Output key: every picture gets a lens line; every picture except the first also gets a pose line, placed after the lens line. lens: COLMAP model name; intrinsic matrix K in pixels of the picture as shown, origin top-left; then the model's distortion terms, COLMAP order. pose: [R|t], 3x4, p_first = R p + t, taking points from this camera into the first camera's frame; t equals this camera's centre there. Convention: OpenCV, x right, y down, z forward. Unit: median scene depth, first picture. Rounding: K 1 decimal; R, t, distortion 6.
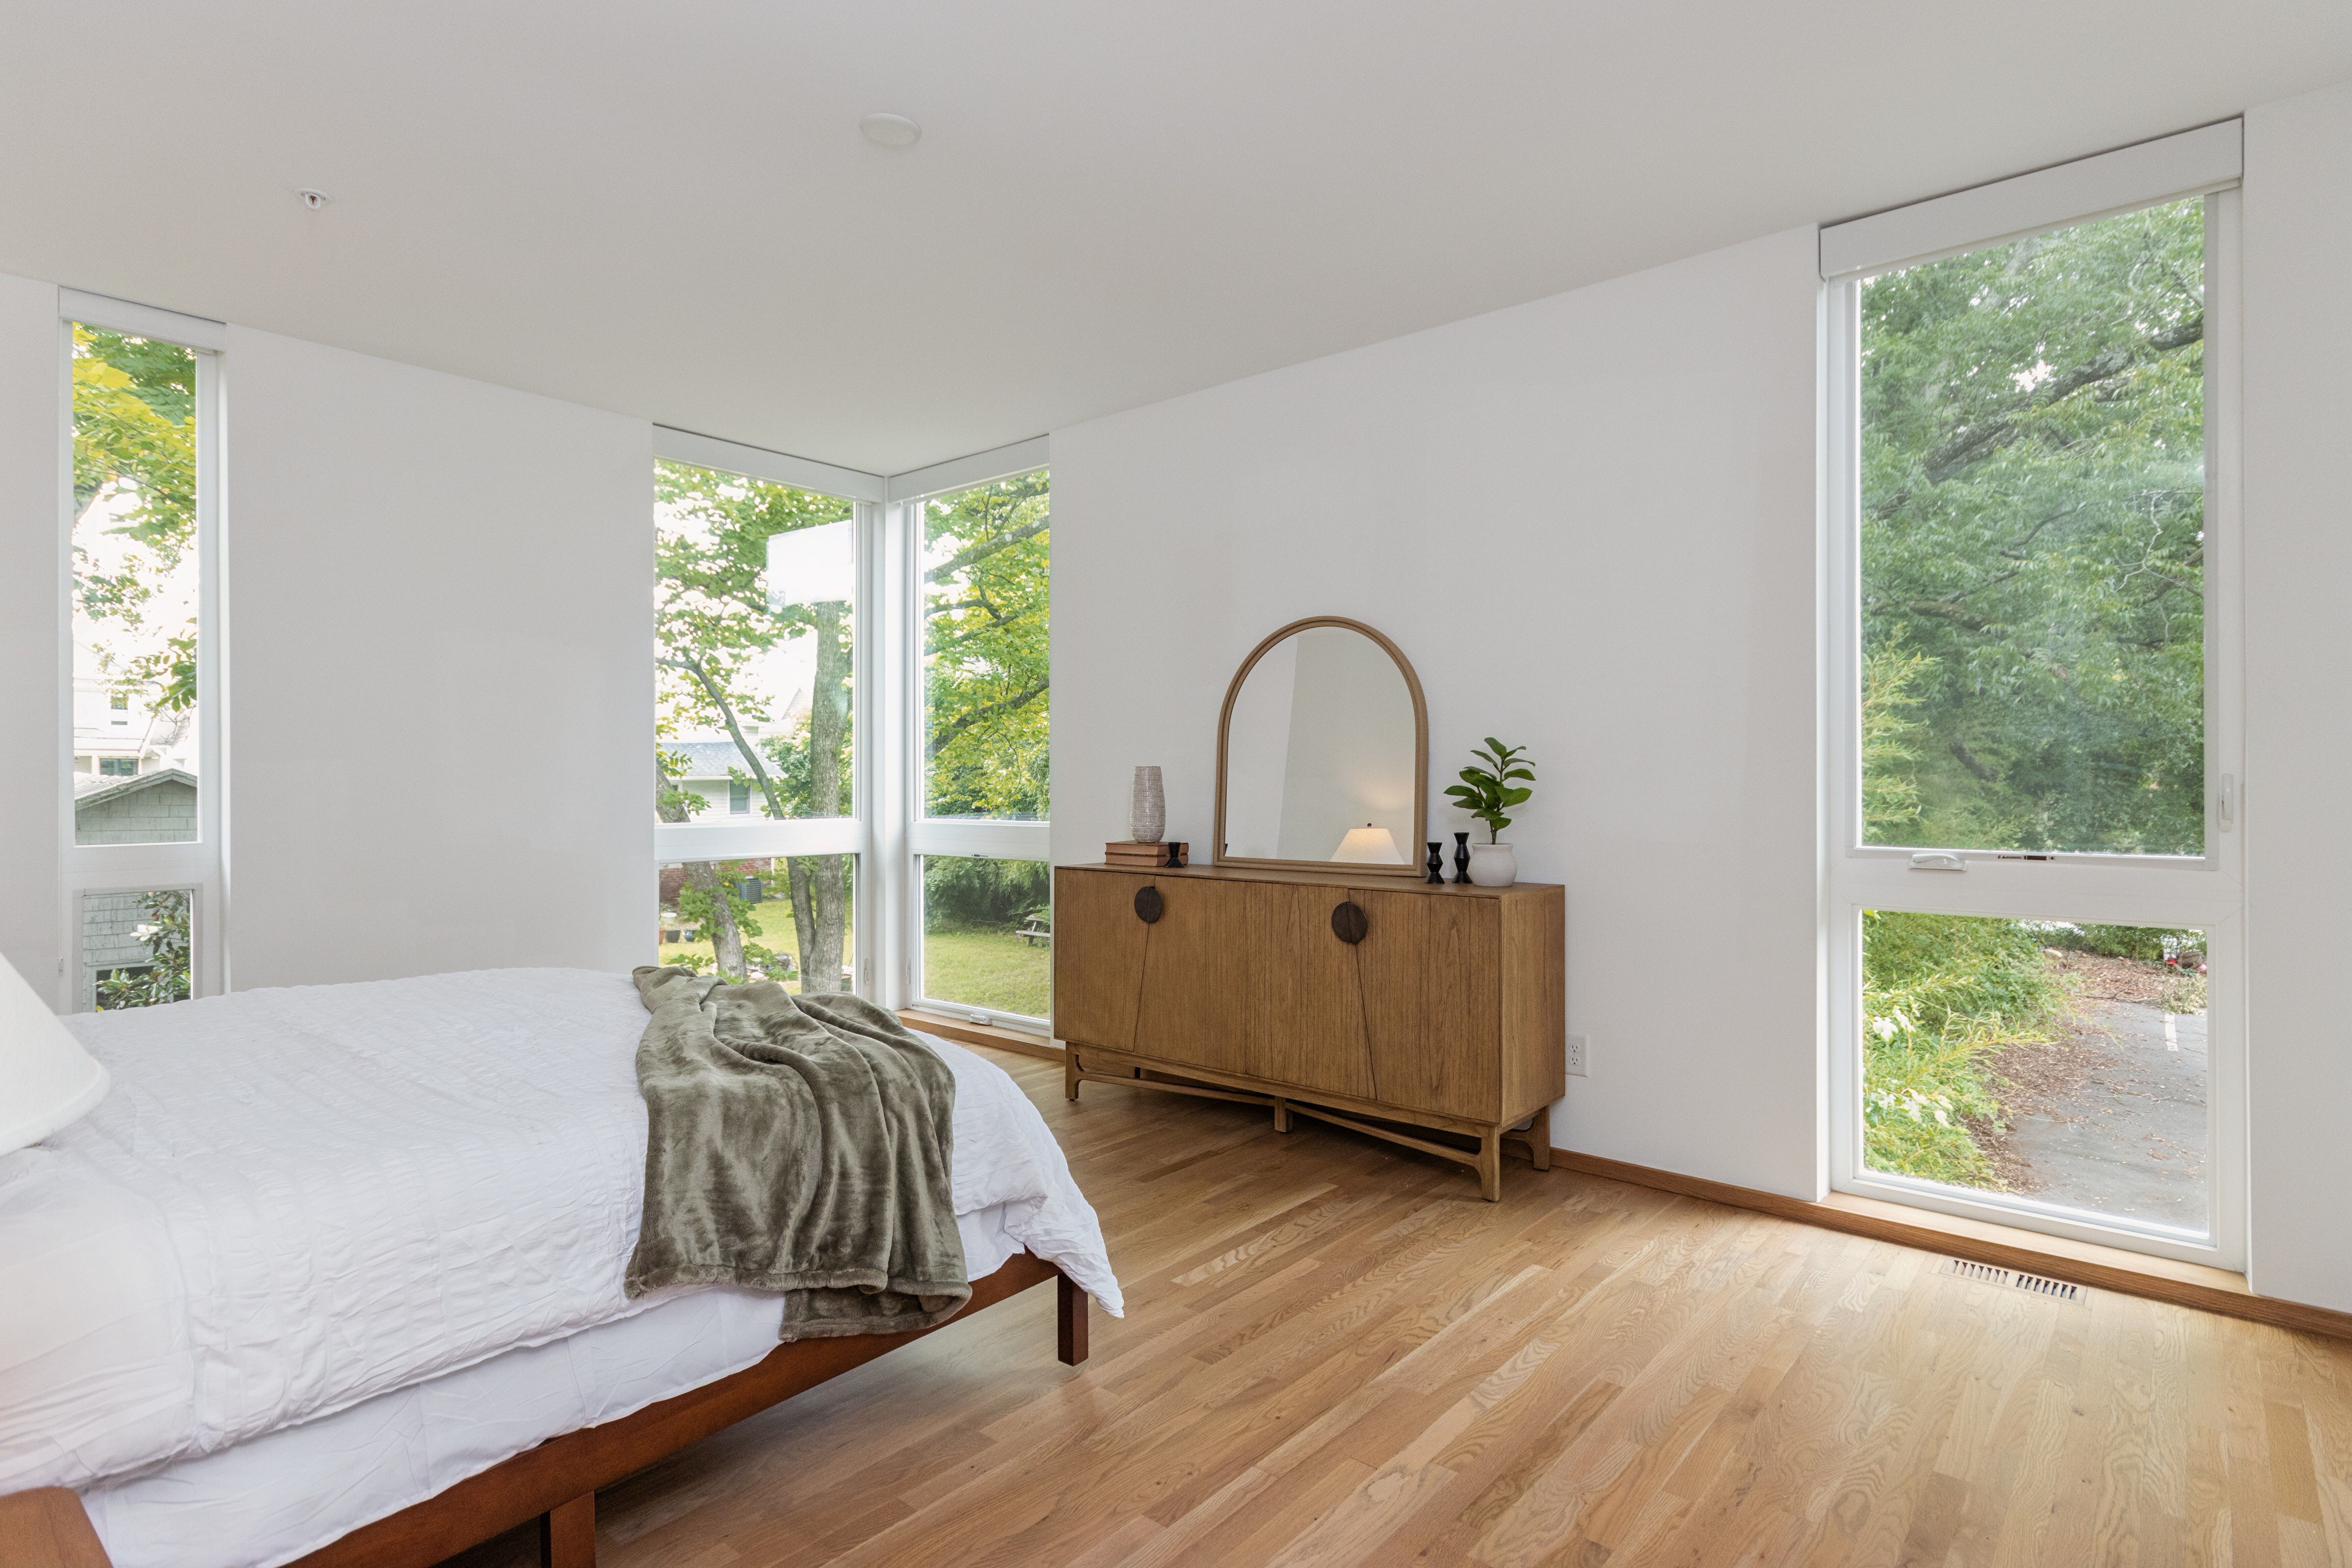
lens RADIAL K [[1174.6, 0, 1178.0], [0, 1174.6, 784.0], [0, 0, 1]] dist [0.000156, 0.000101]
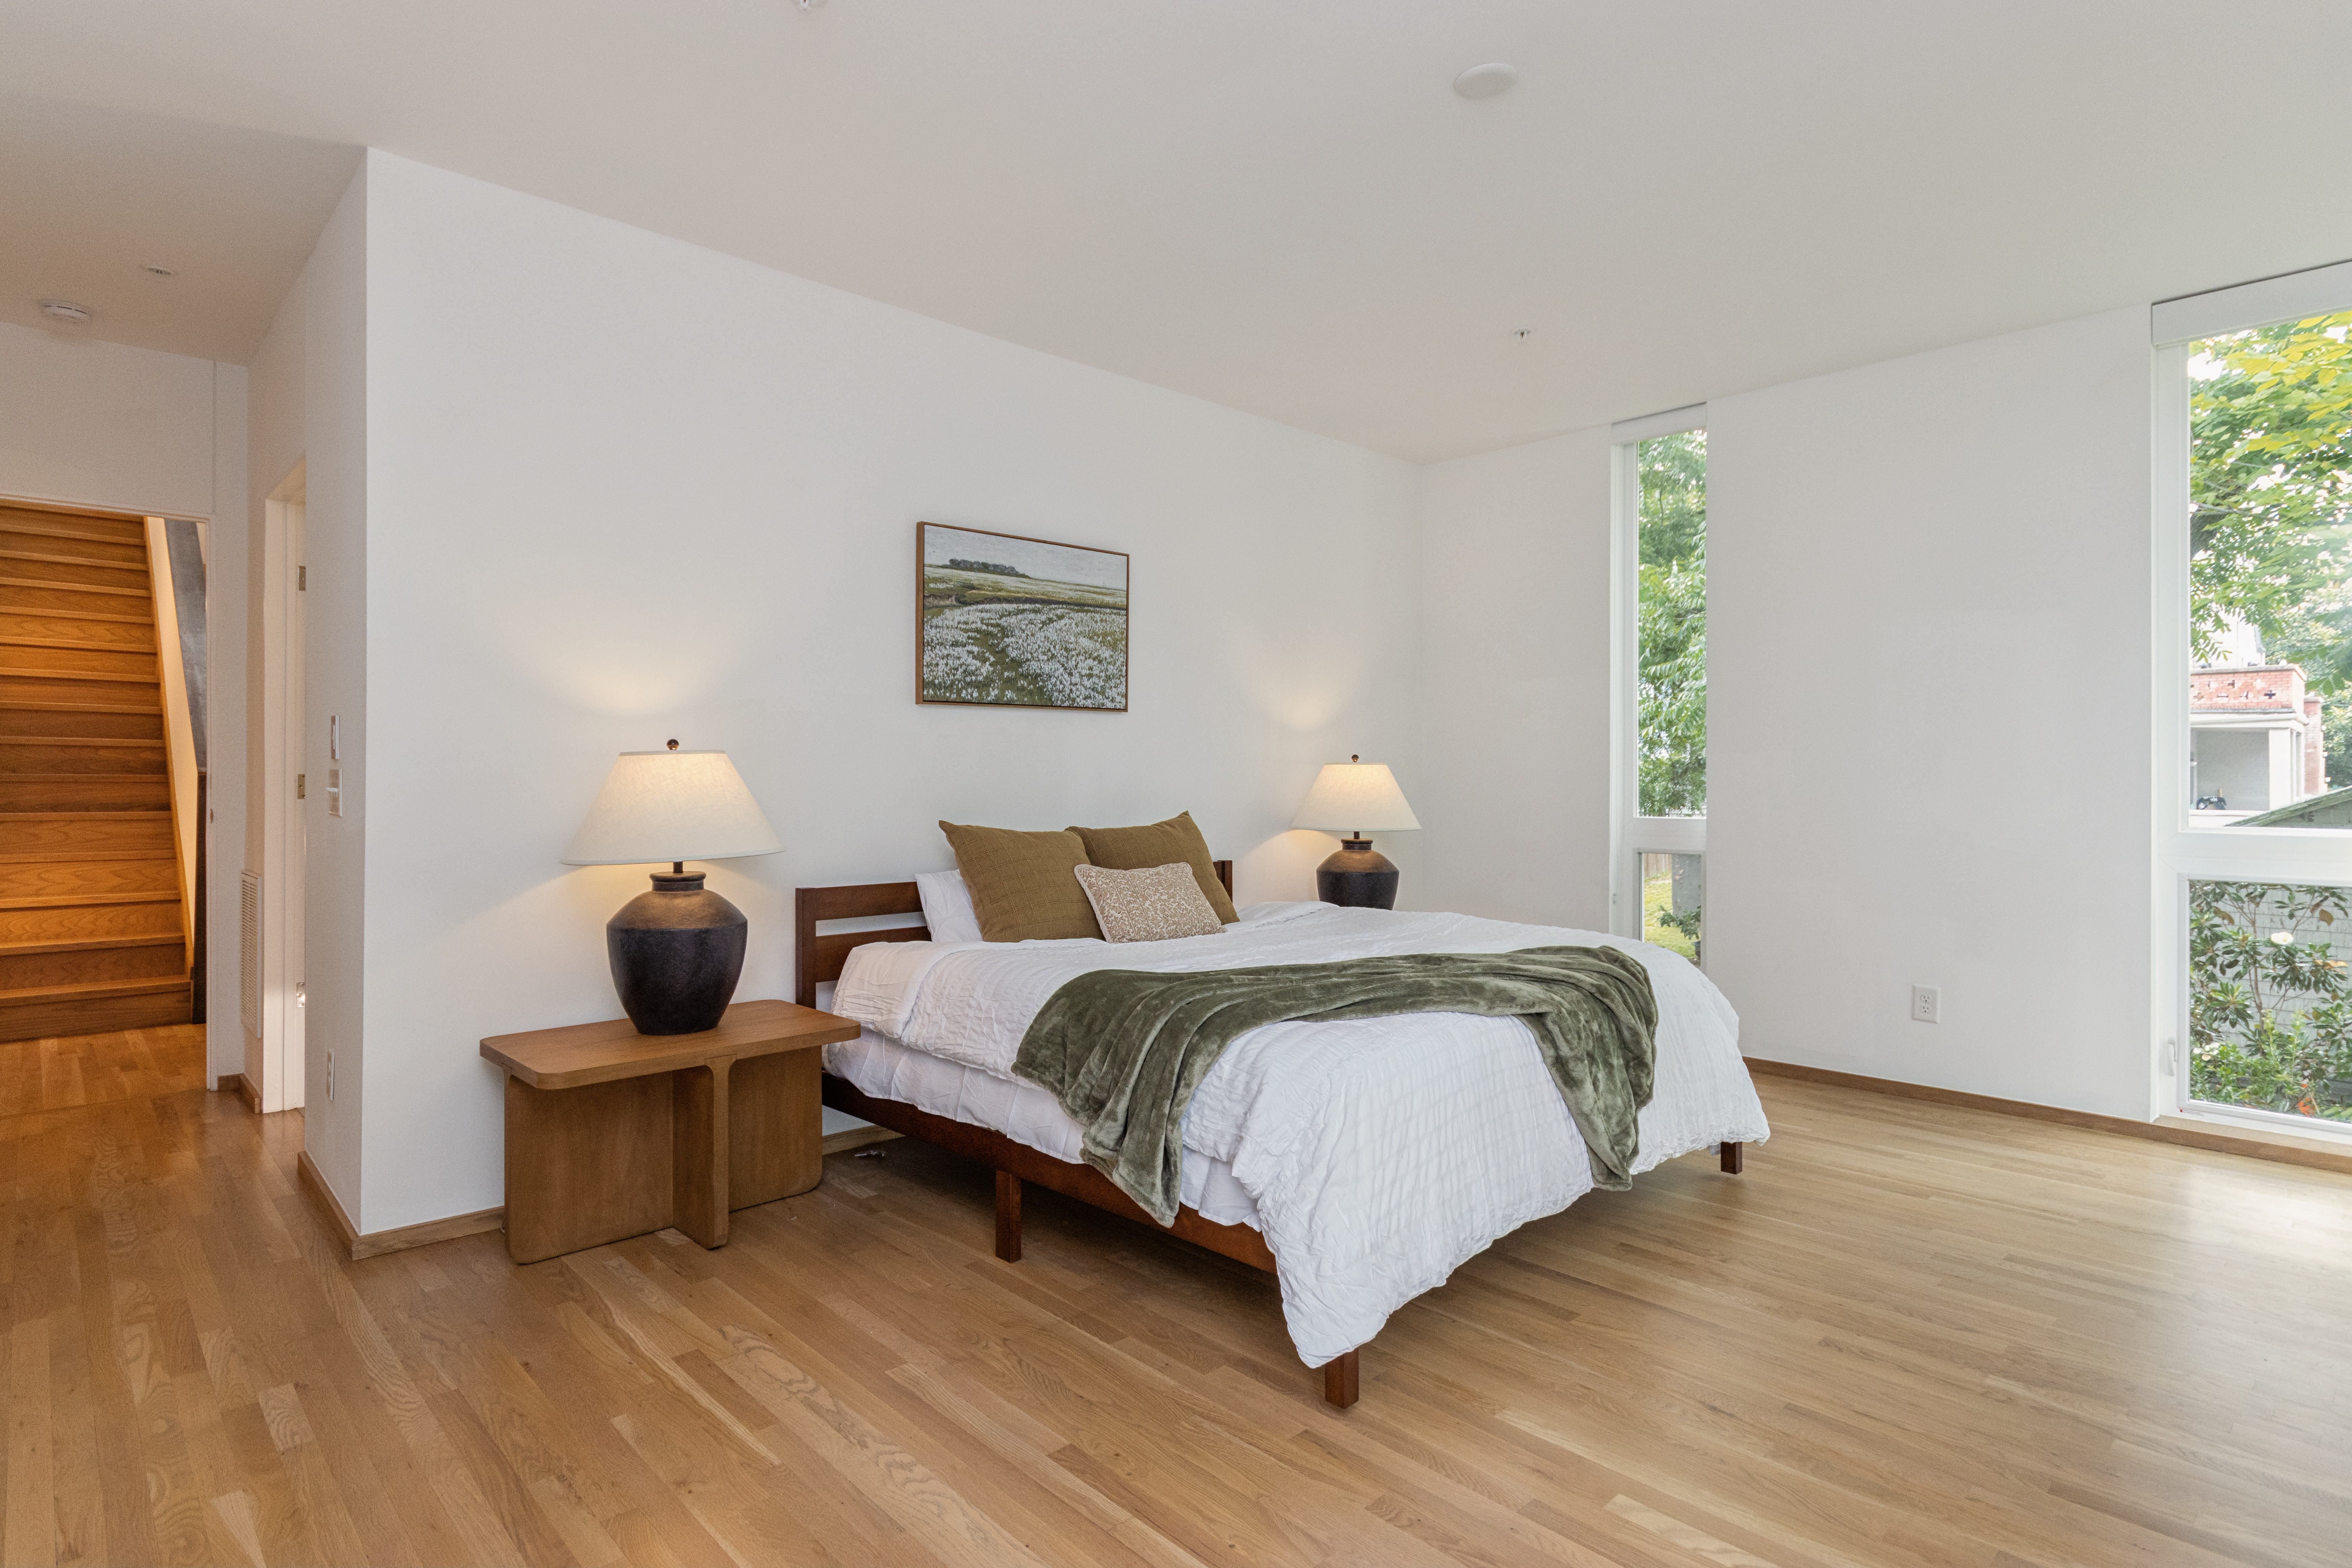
lens RADIAL K [[1174.6, 0, 1178.7], [0, 1174.6, 780.3], [0, 0, 1]] dist [0.000156, 0.000101]
pose [[-0.089455, 0.004351, -0.995981, 1.028343], [-0.001436, 0.999989, 0.004497, 0.005074], [0.995990, 0.001833, -0.089448, 1.185063]]
